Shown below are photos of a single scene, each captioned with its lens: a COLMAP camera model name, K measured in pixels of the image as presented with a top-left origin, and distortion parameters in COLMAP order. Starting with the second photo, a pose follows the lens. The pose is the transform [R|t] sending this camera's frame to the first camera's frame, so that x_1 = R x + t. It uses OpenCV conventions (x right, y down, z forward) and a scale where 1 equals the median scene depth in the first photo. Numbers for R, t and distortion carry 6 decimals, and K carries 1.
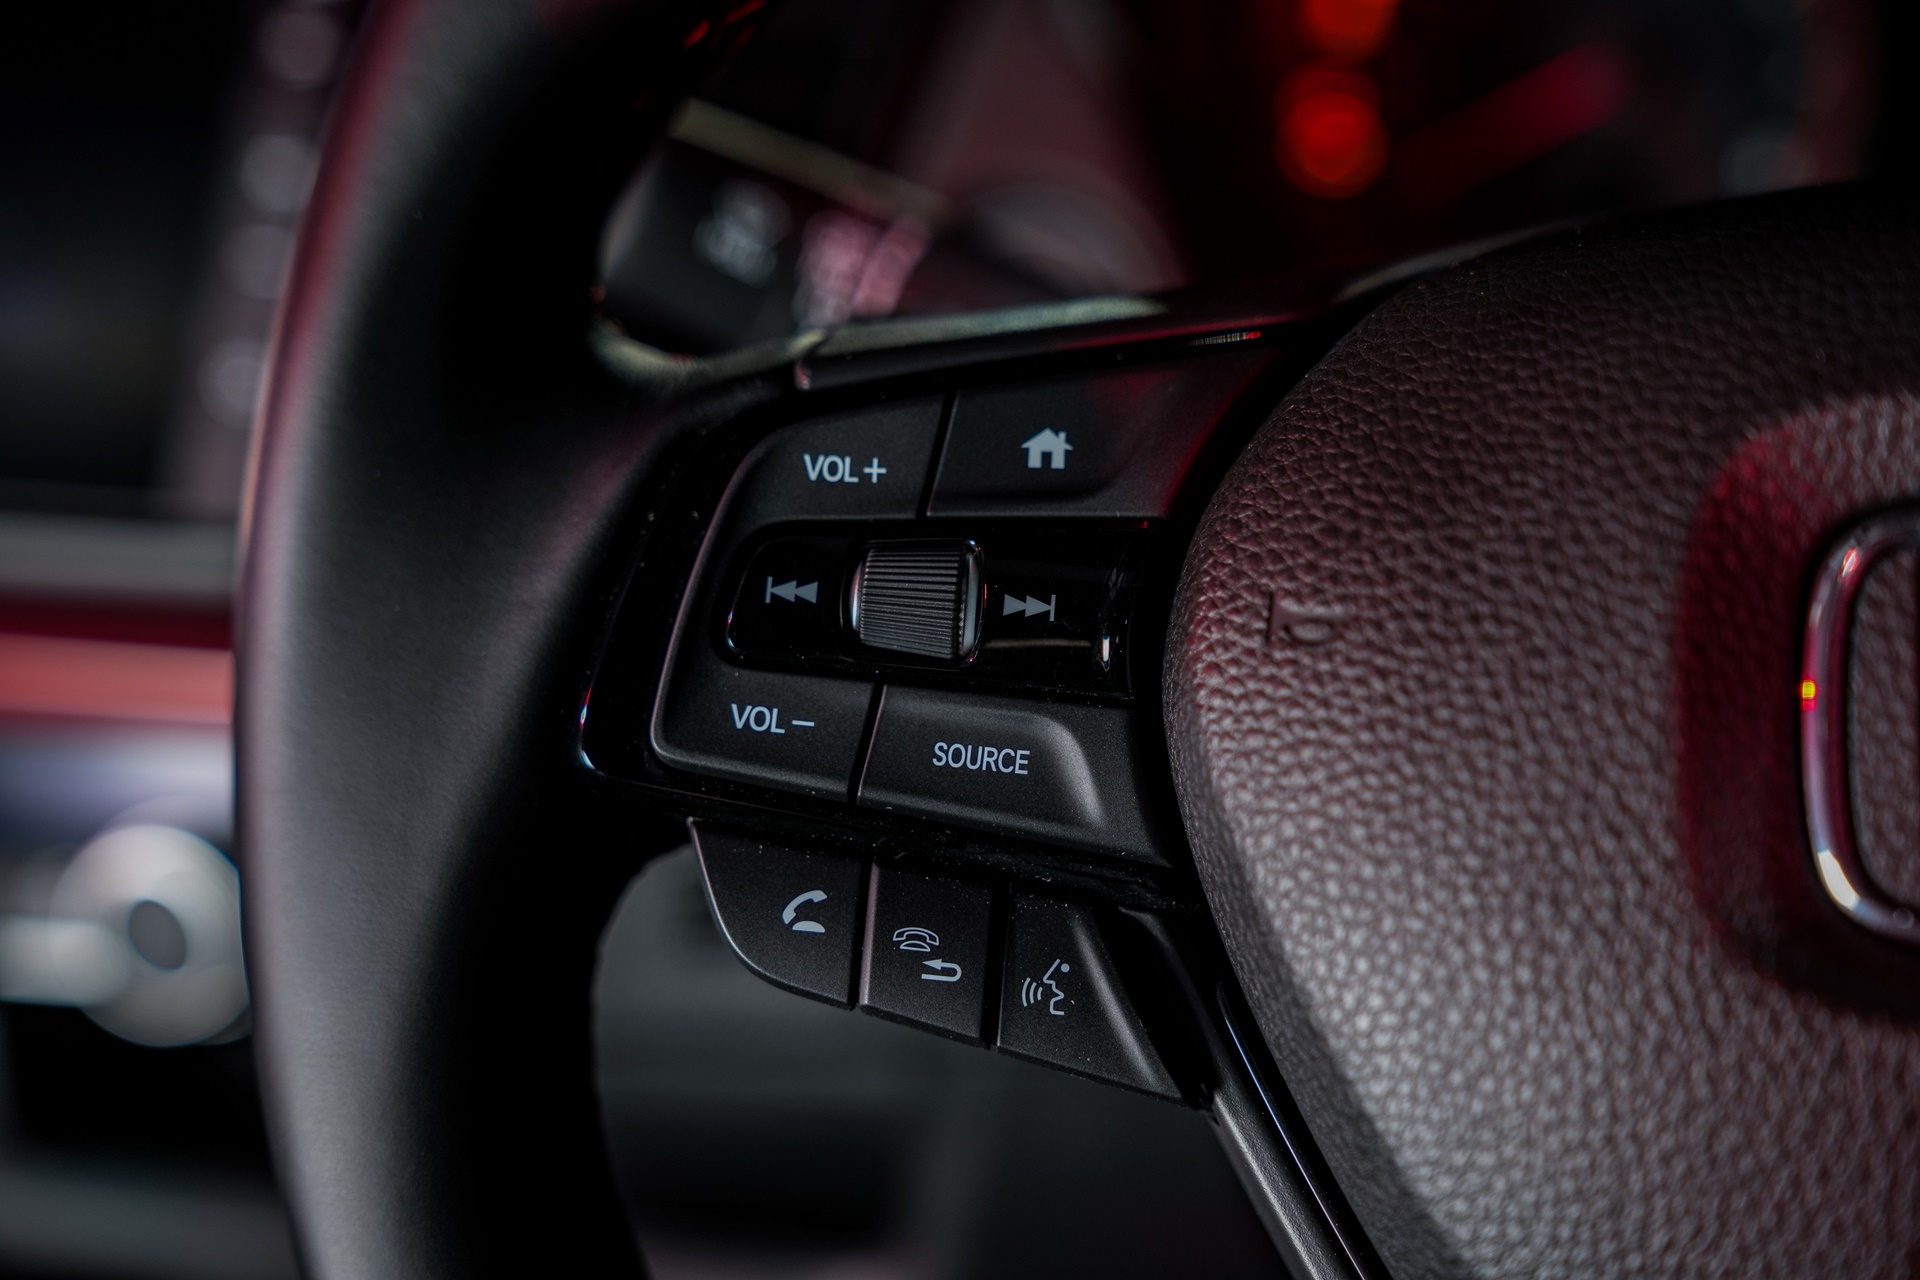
lens RADIAL K [[2967.7, 0, 960.0], [0, 2967.7, 640.0], [0, 0, 1]] dist [0.067313, 0.039450]
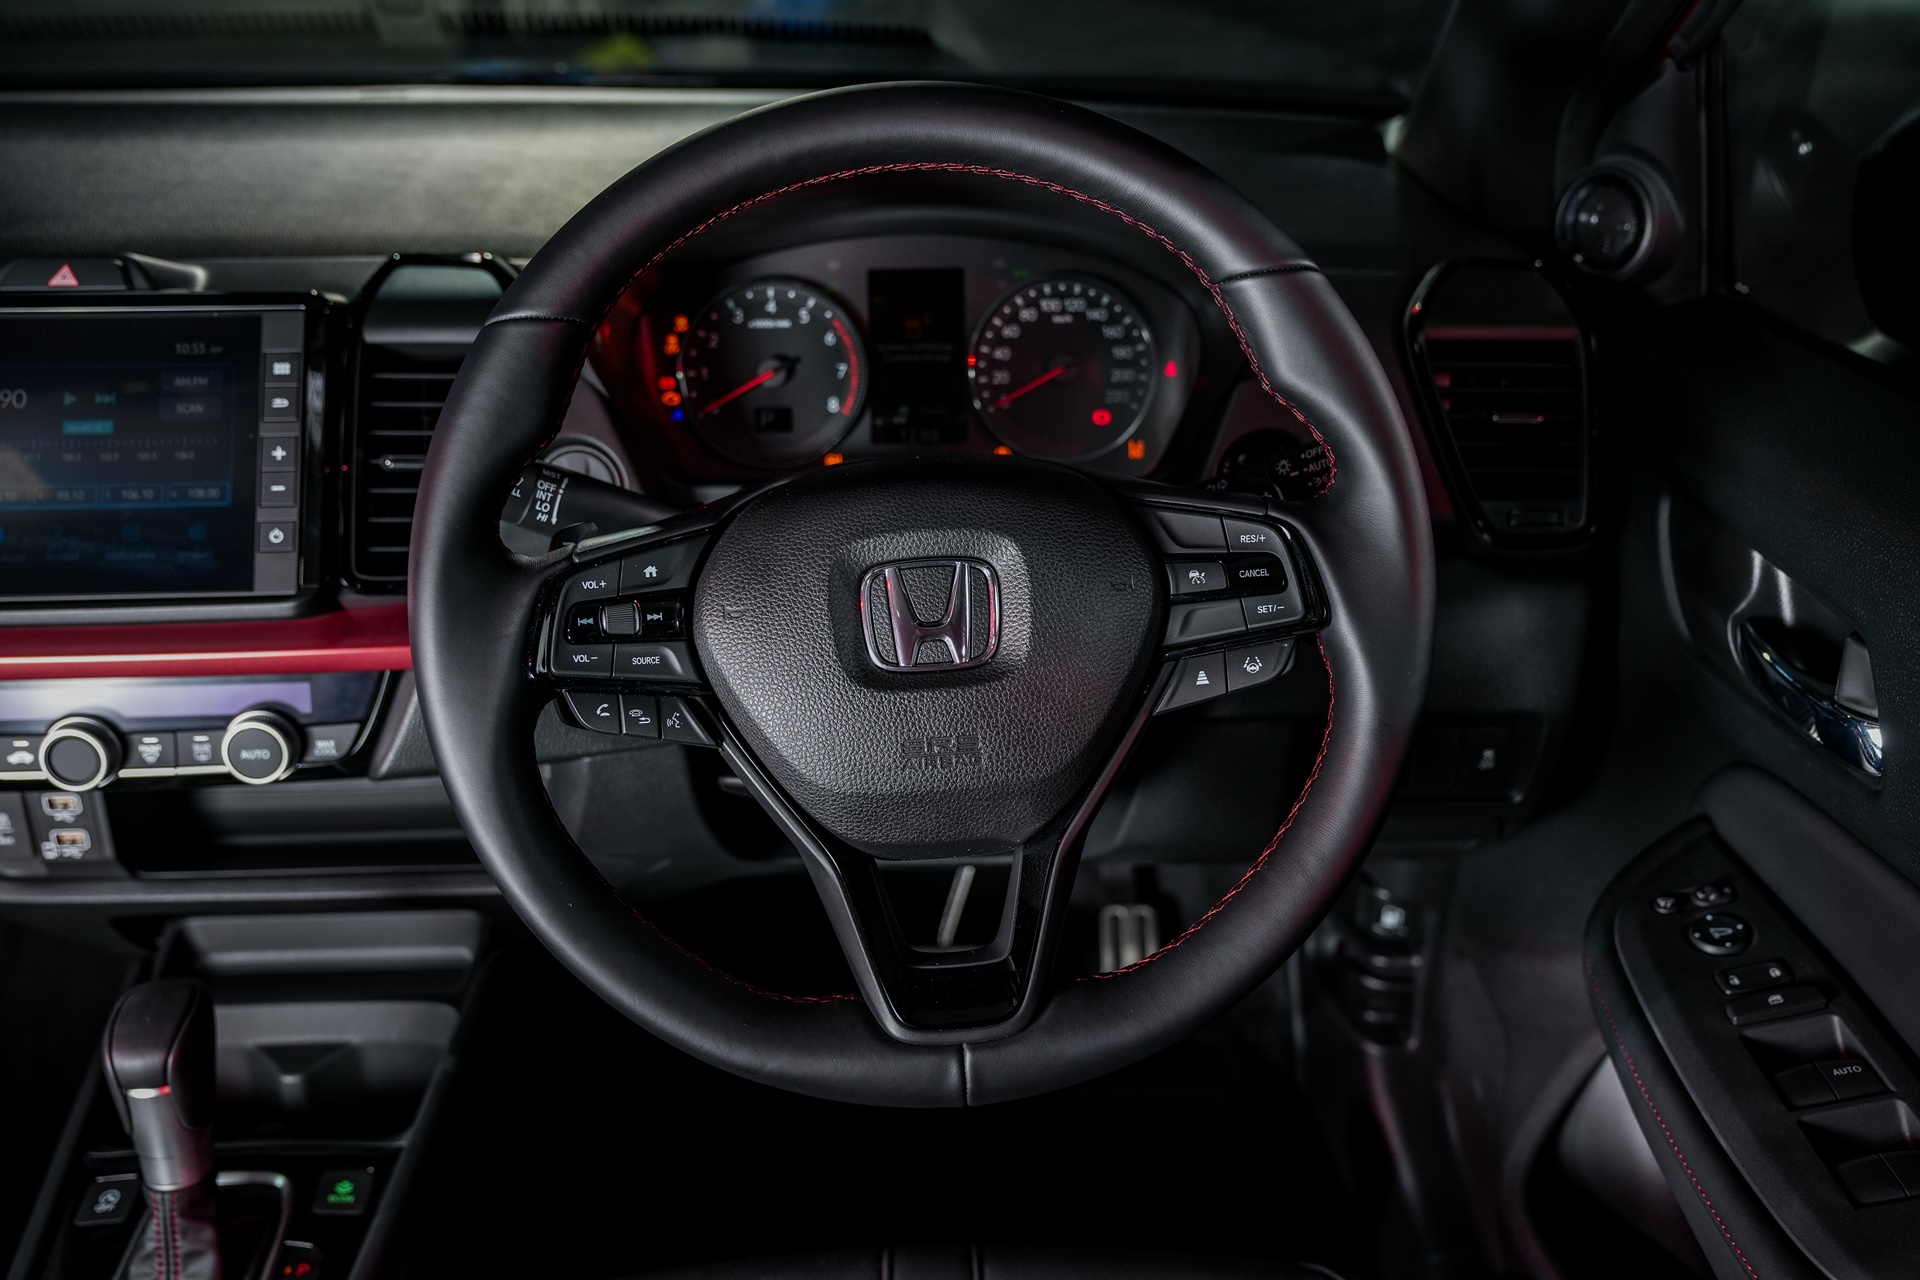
lens RADIAL K [[2084.6, 0, 960.0], [0, 2084.6, 640.0], [0, 0, 1]] dist [-0.019762, -0.000910]
pose [[0.945239, -0.138995, 0.295303, -0.373925], [0.126620, 0.990091, 0.060722, -0.089410], [-0.300817, -0.020006, 0.953472, -1.508250]]
